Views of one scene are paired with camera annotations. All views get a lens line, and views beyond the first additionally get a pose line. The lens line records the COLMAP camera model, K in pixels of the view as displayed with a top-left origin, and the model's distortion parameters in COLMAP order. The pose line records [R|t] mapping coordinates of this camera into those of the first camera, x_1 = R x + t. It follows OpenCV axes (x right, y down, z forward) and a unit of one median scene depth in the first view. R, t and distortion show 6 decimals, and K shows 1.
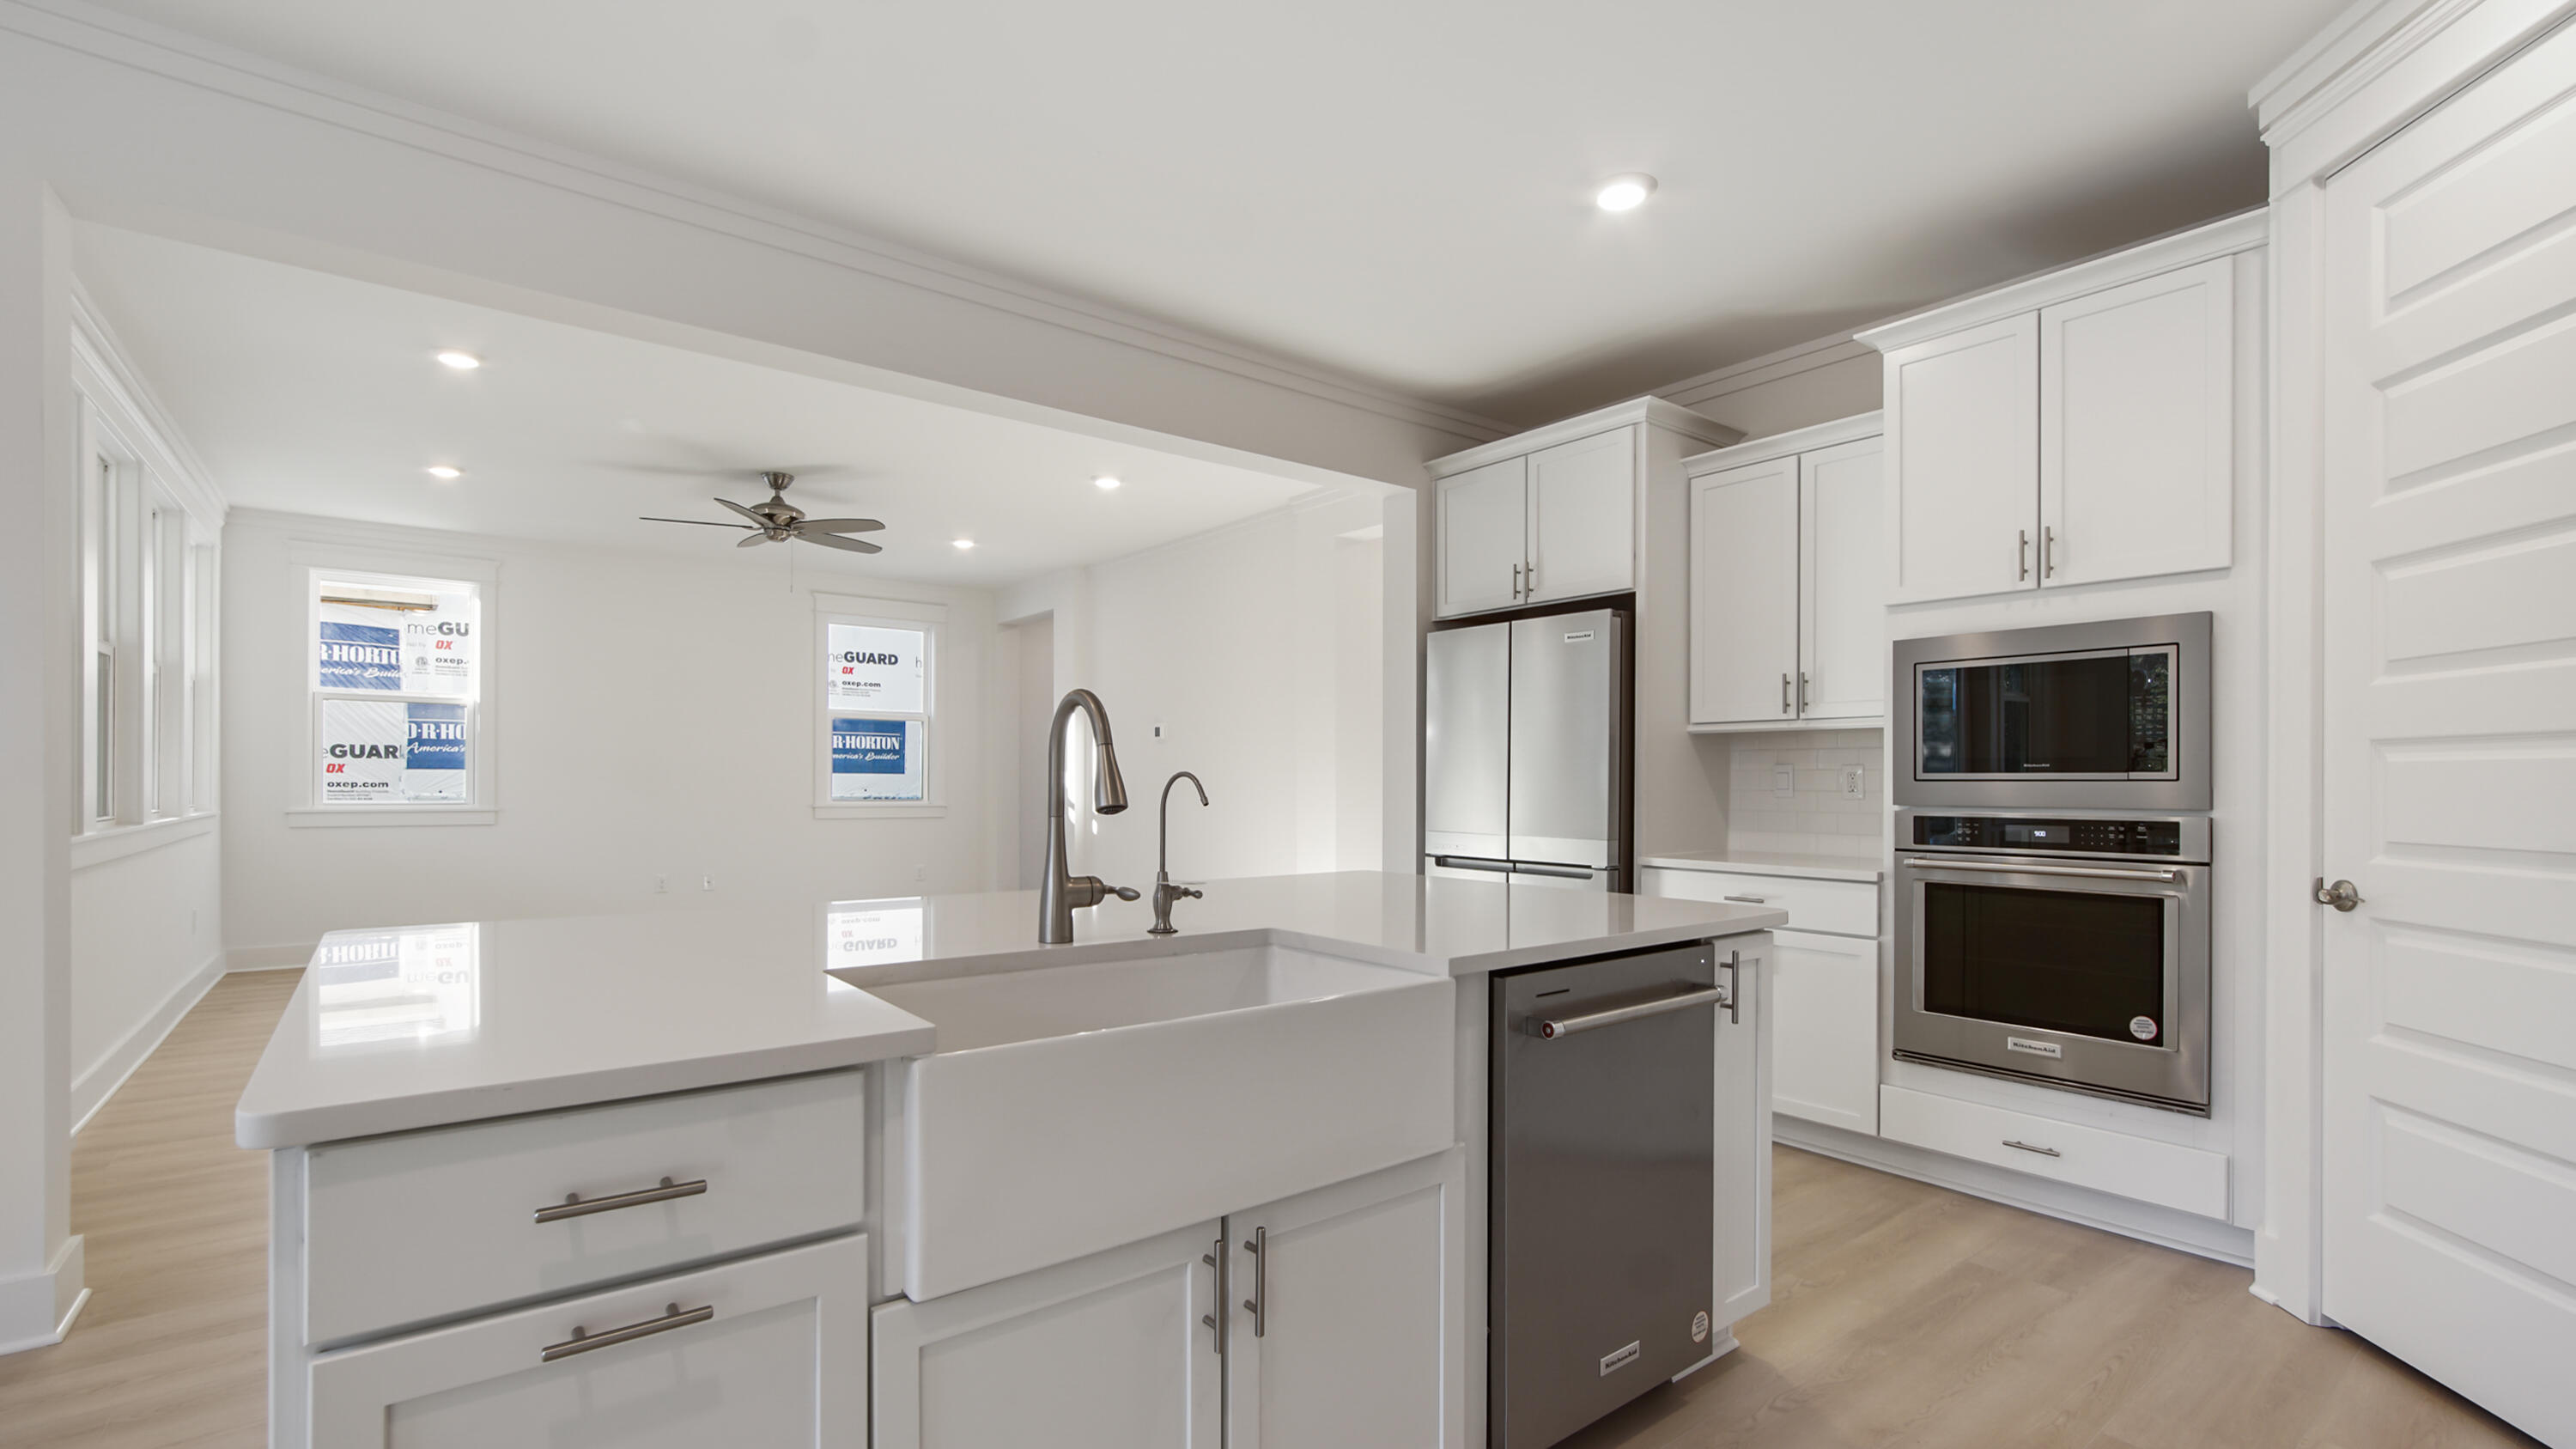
lens RADIAL K [[1150.3, 0, 1279.9], [0, 1150.3, 795.2], [0, 0, 1]] dist [-0.003396, 0.000085]
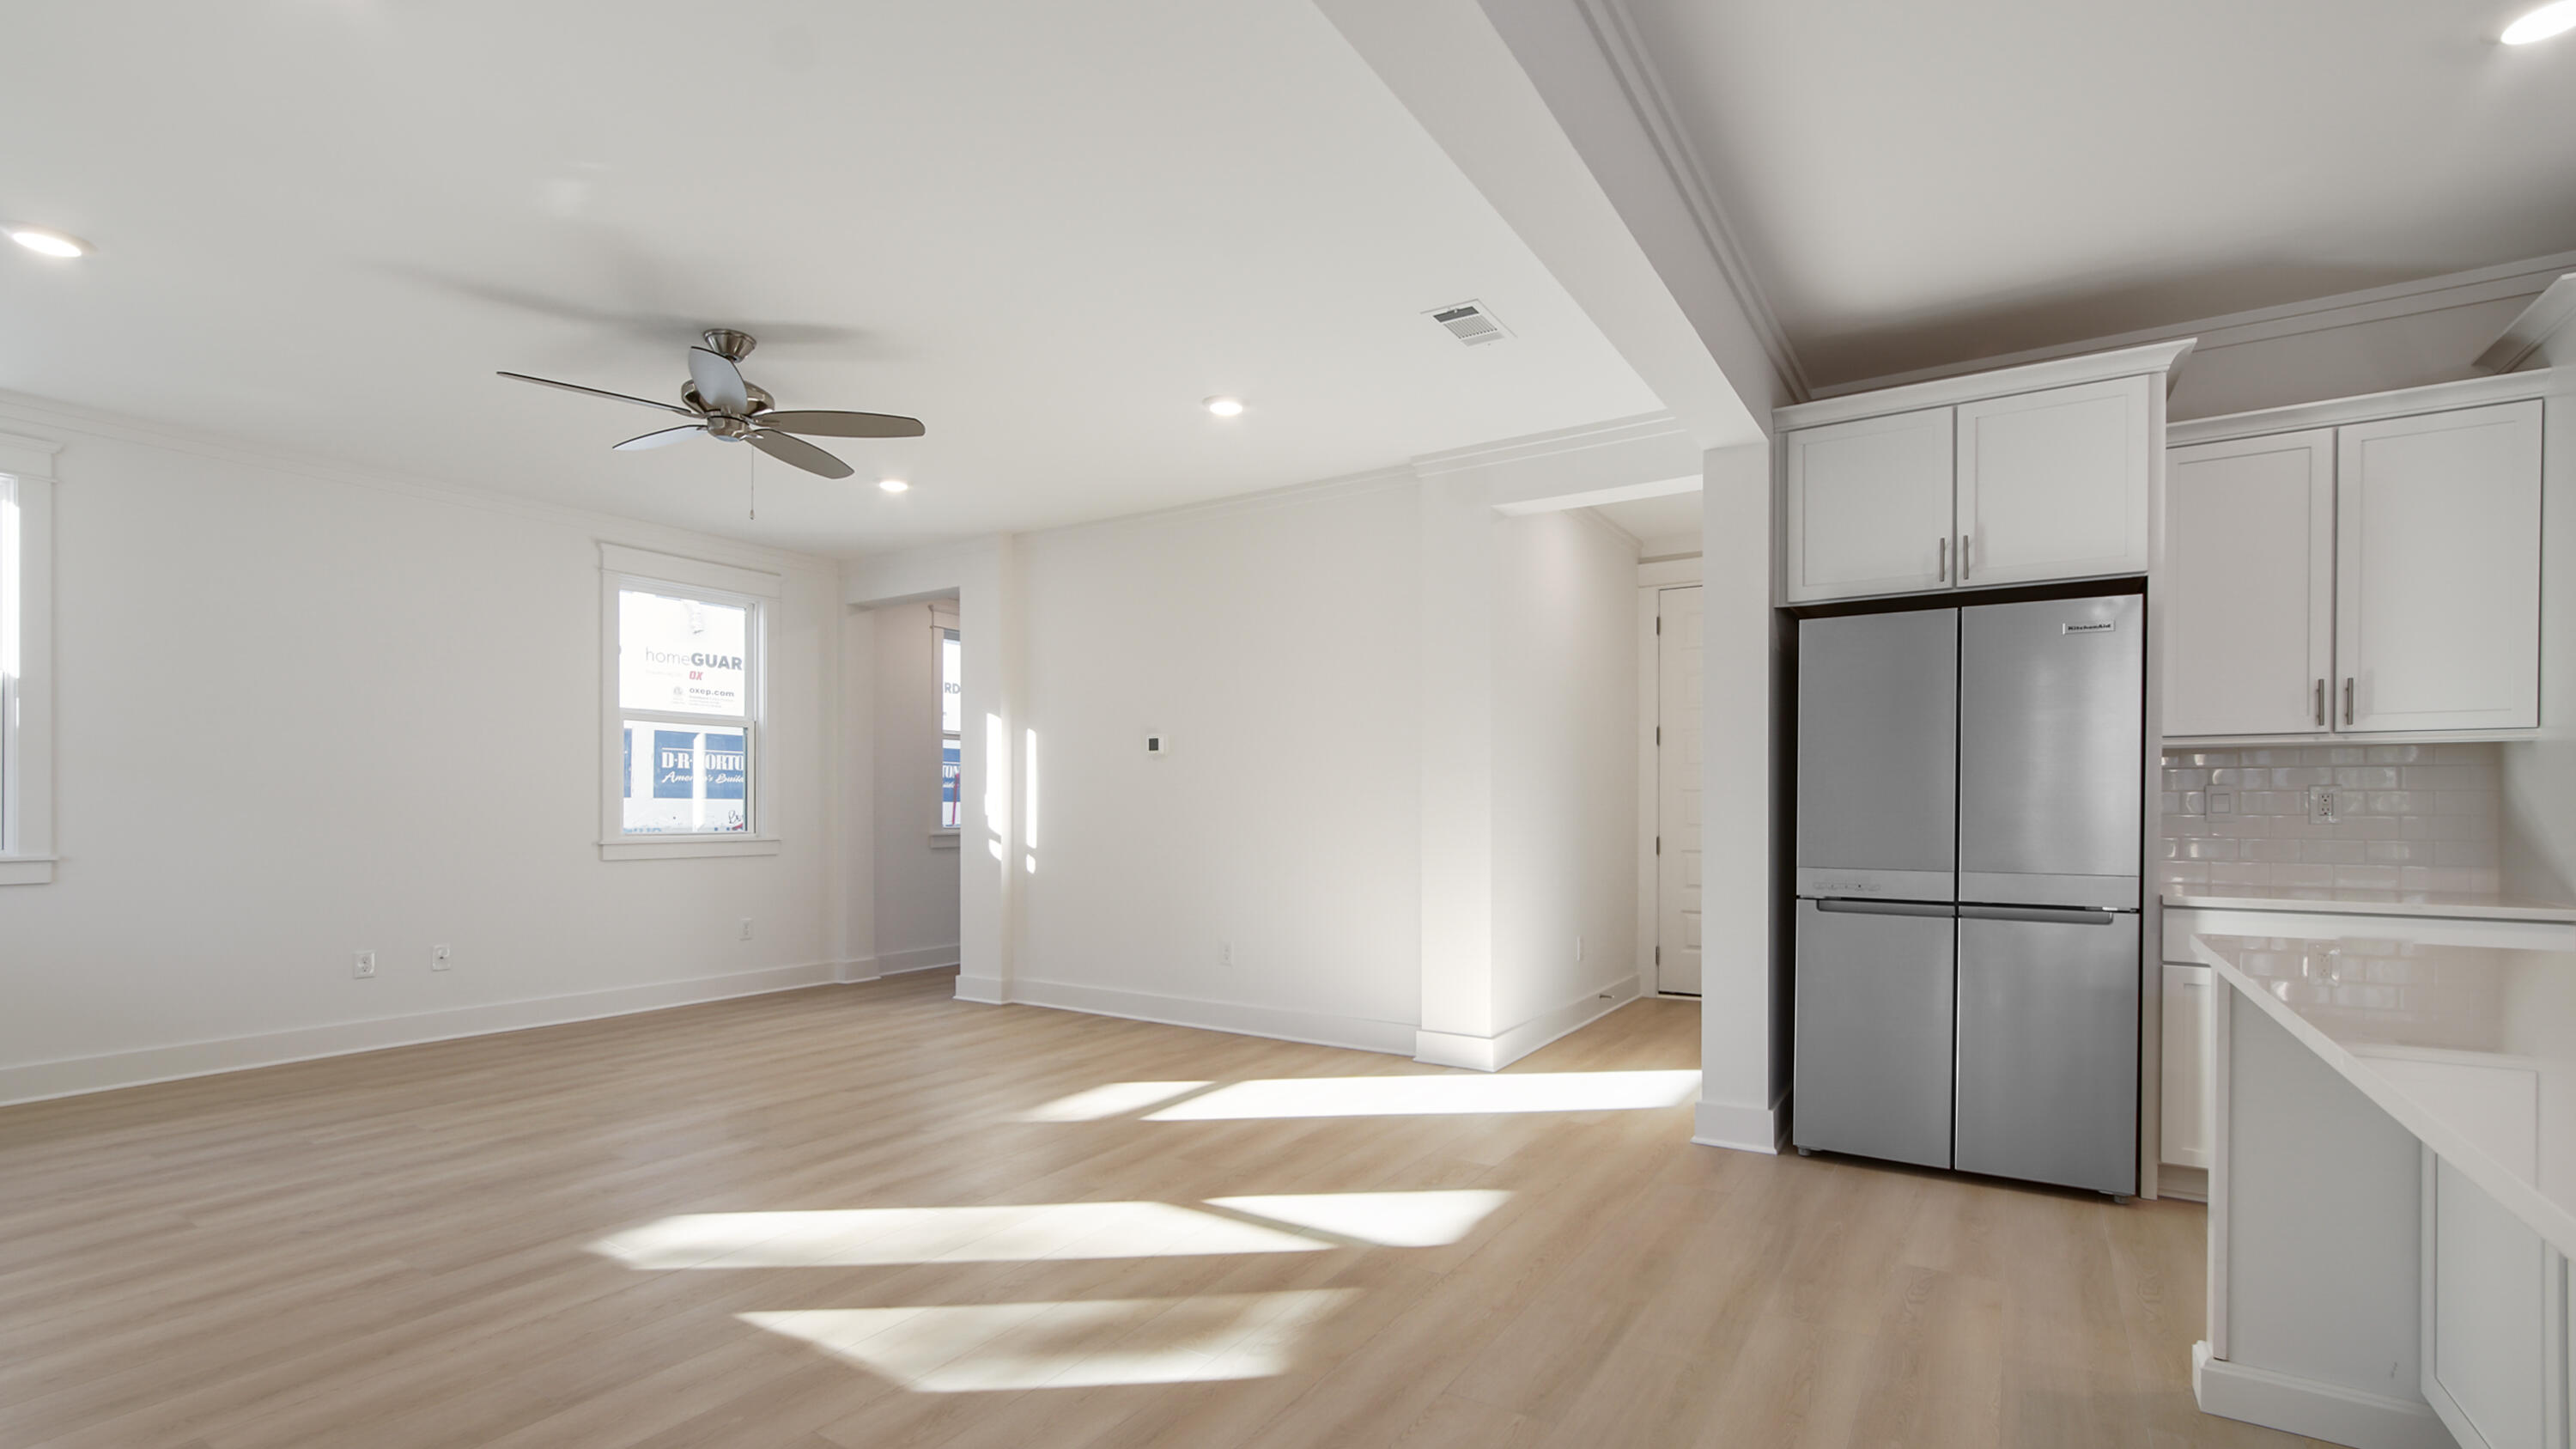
lens RADIAL K [[1125.7, 0, 1321.2], [0, 1125.7, 817.9], [0, 0, 1]] dist [-0.000839, 0.000199]
pose [[0.937282, -0.007271, 0.348497, -0.536000], [0.007583, 0.999971, 0.000469, -0.007161], [-0.348490, 0.002203, 0.937310, 0.447236]]
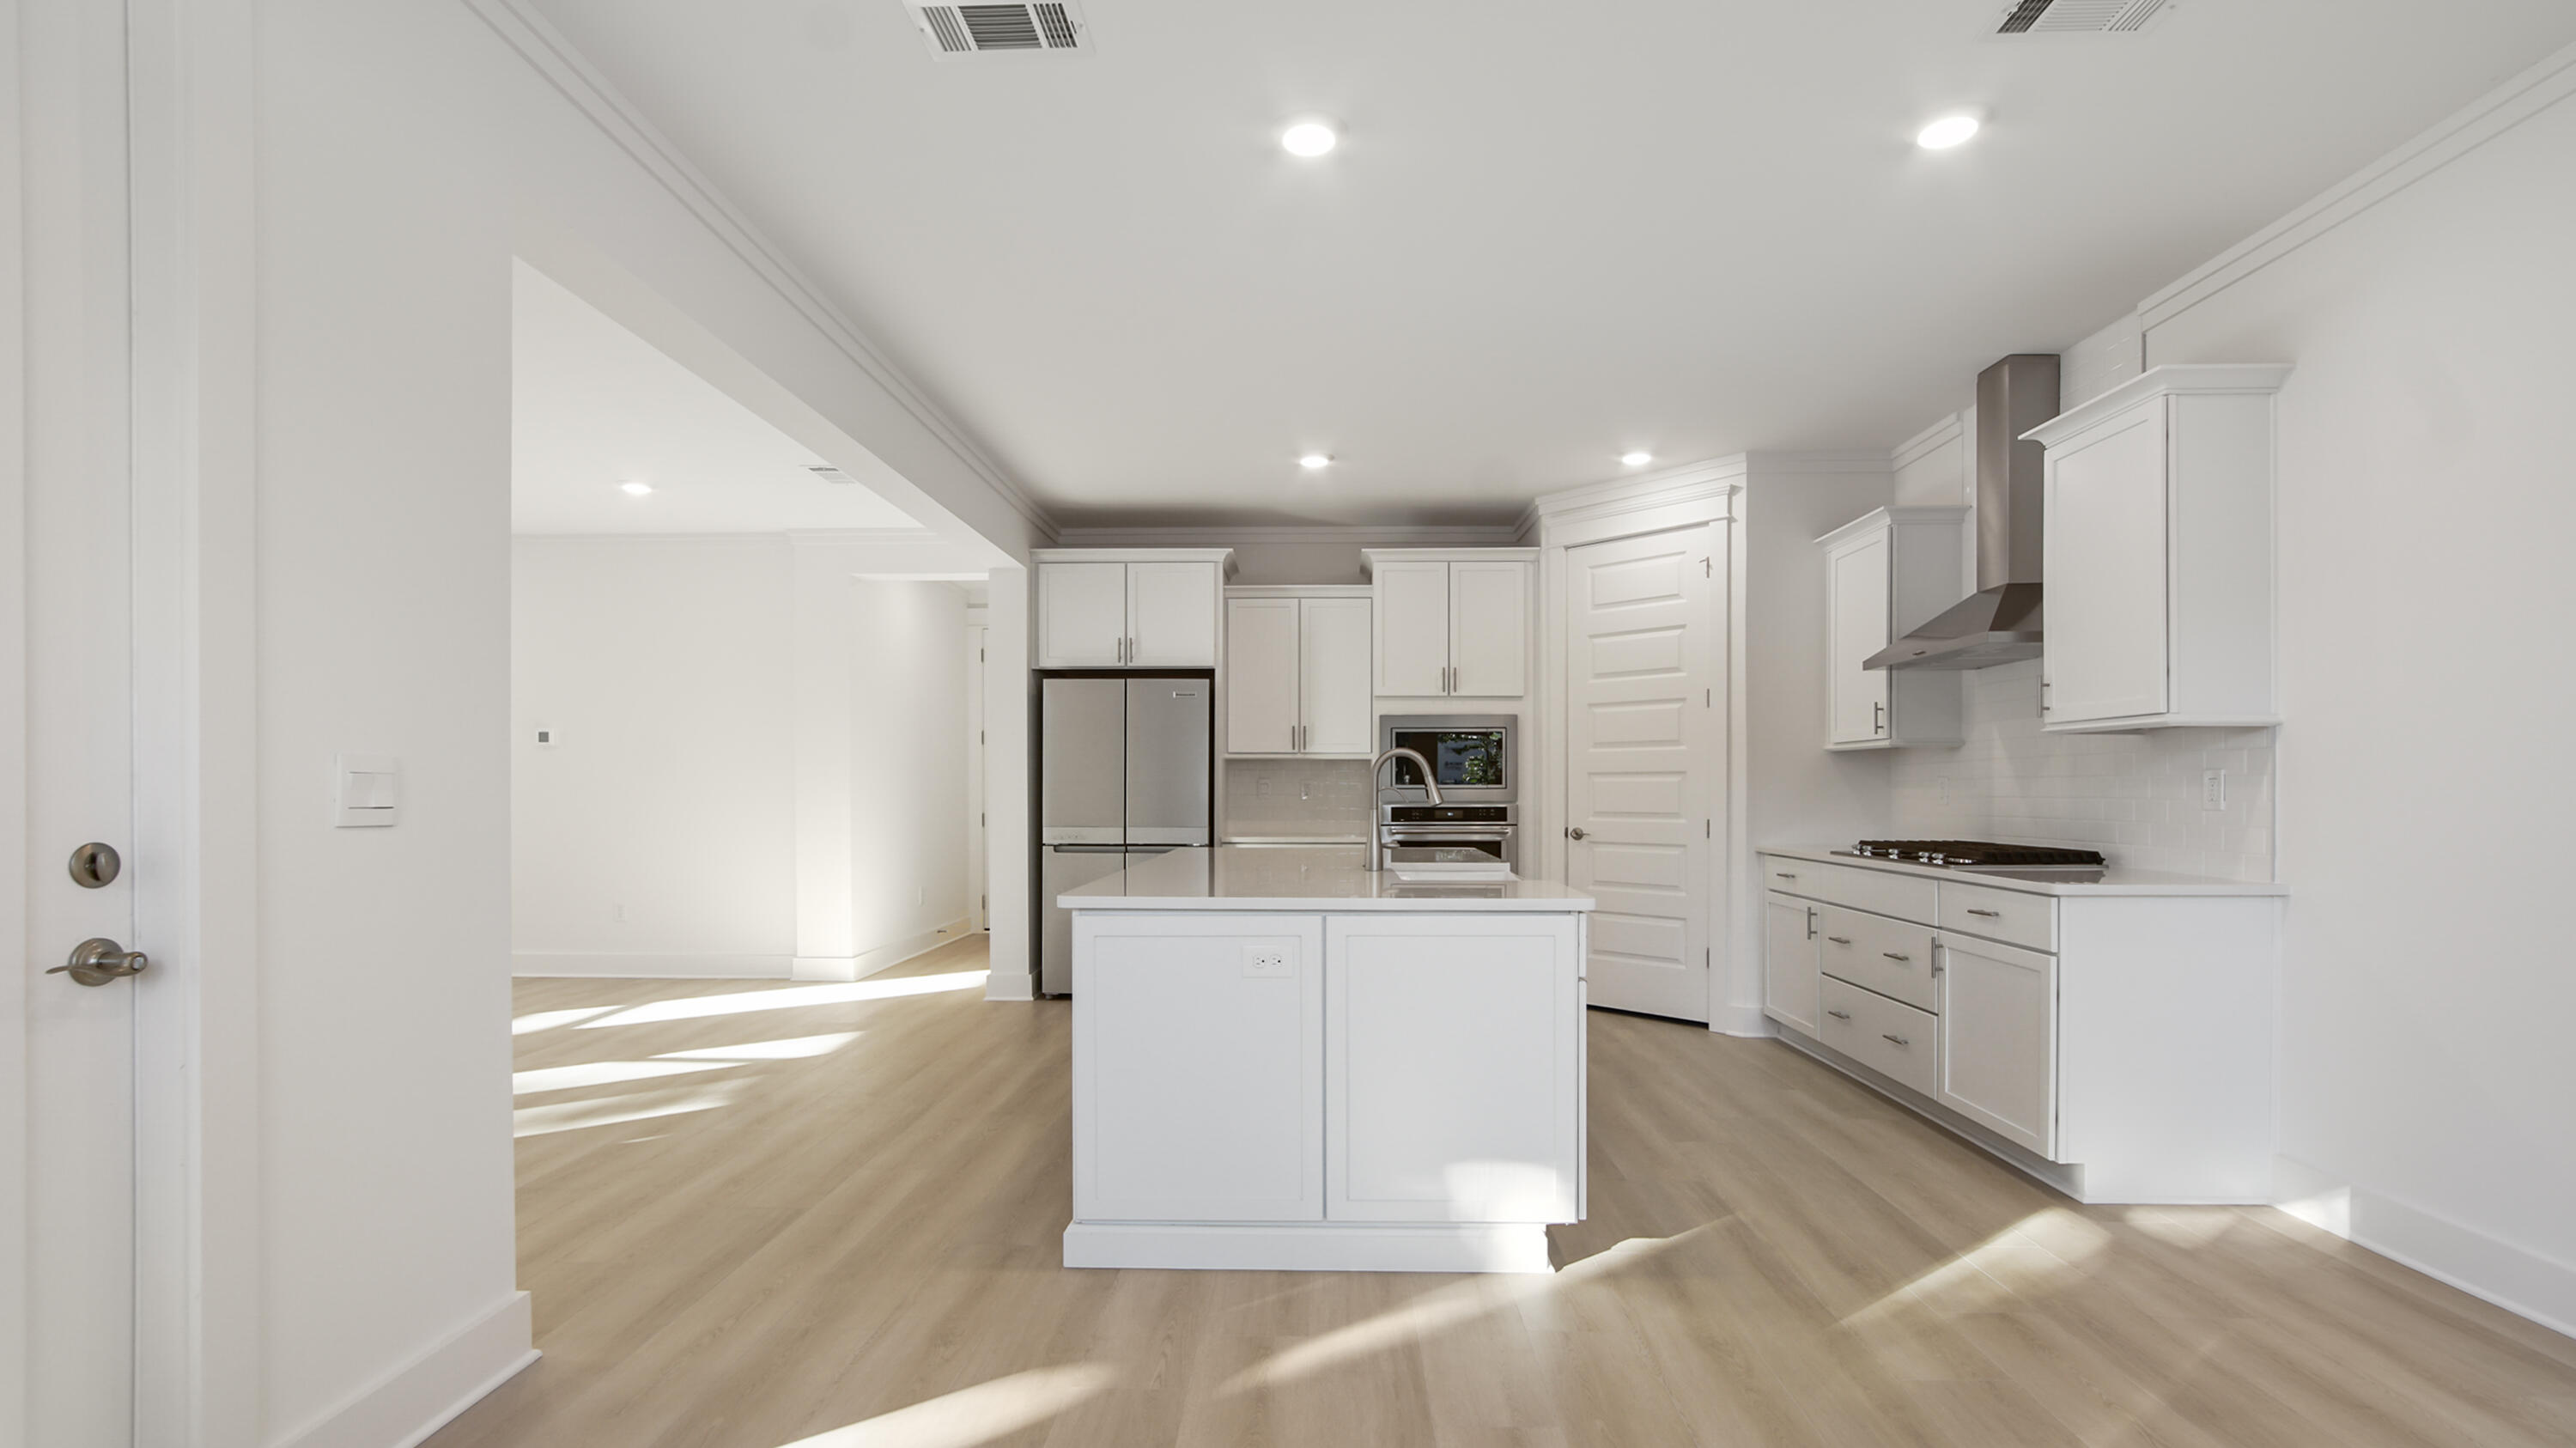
lens RADIAL K [[1150.3, 0, 1279.9], [0, 1150.3, 794.7], [0, 0, 1]] dist [-0.003396, 0.000085]
pose [[0.655258, -0.010789, 0.755328, -0.824190], [0.012513, 0.999916, 0.003428, -0.009091], [-0.755302, 0.007205, 0.655338, -0.098491]]
